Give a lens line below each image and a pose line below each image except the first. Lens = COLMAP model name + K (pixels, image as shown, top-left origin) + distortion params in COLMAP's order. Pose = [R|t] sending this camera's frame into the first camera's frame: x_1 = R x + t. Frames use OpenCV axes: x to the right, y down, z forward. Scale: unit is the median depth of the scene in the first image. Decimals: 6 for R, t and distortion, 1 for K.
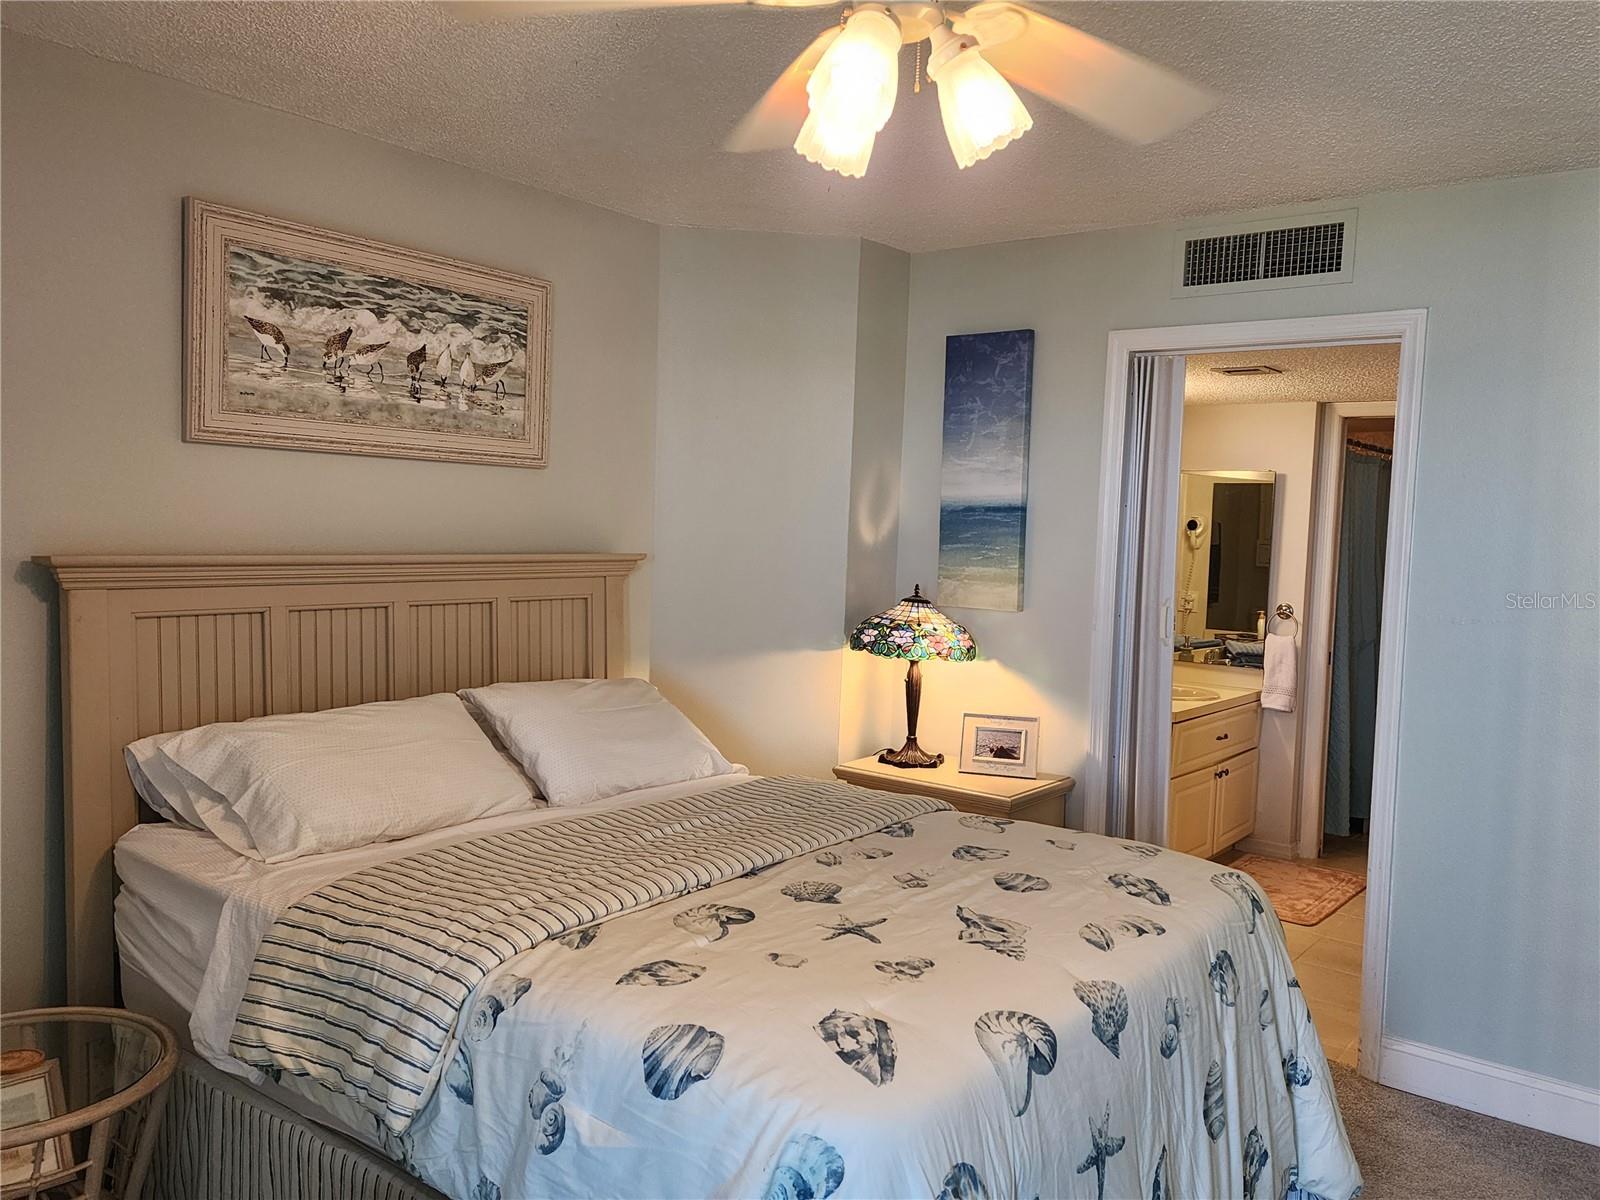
lens RADIAL K [[1247.4, 0, 801.1], [0, 1247.4, 604.2], [0, 0, 1]] dist [0.042361, 0.000247]
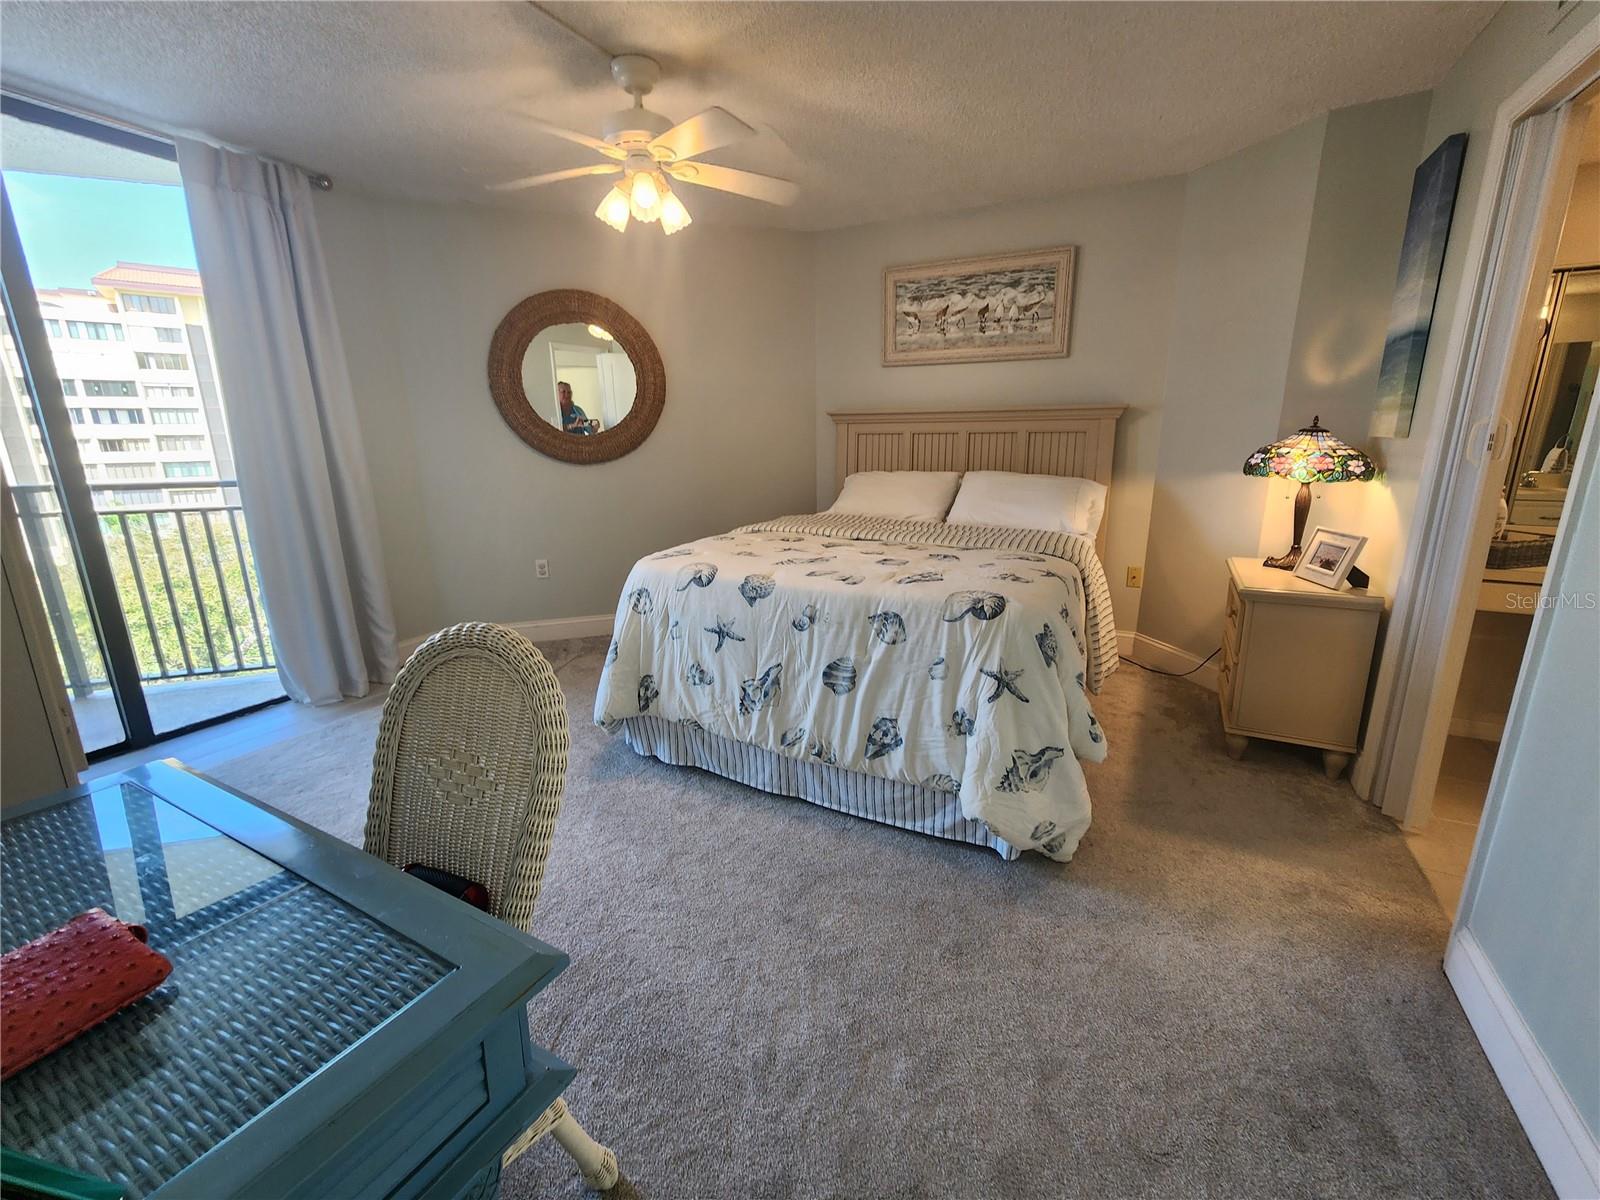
lens RADIAL K [[666.7, 0, 796.6], [0, 666.7, 597.2], [0, 0, 1]] dist [-0.000836, -0.000147]
pose [[0.167496, 0.209262, -0.963408, 0.823785], [-0.049392, 0.977767, 0.203793, 0.059525], [0.984635, 0.013450, 0.174108, 0.515939]]
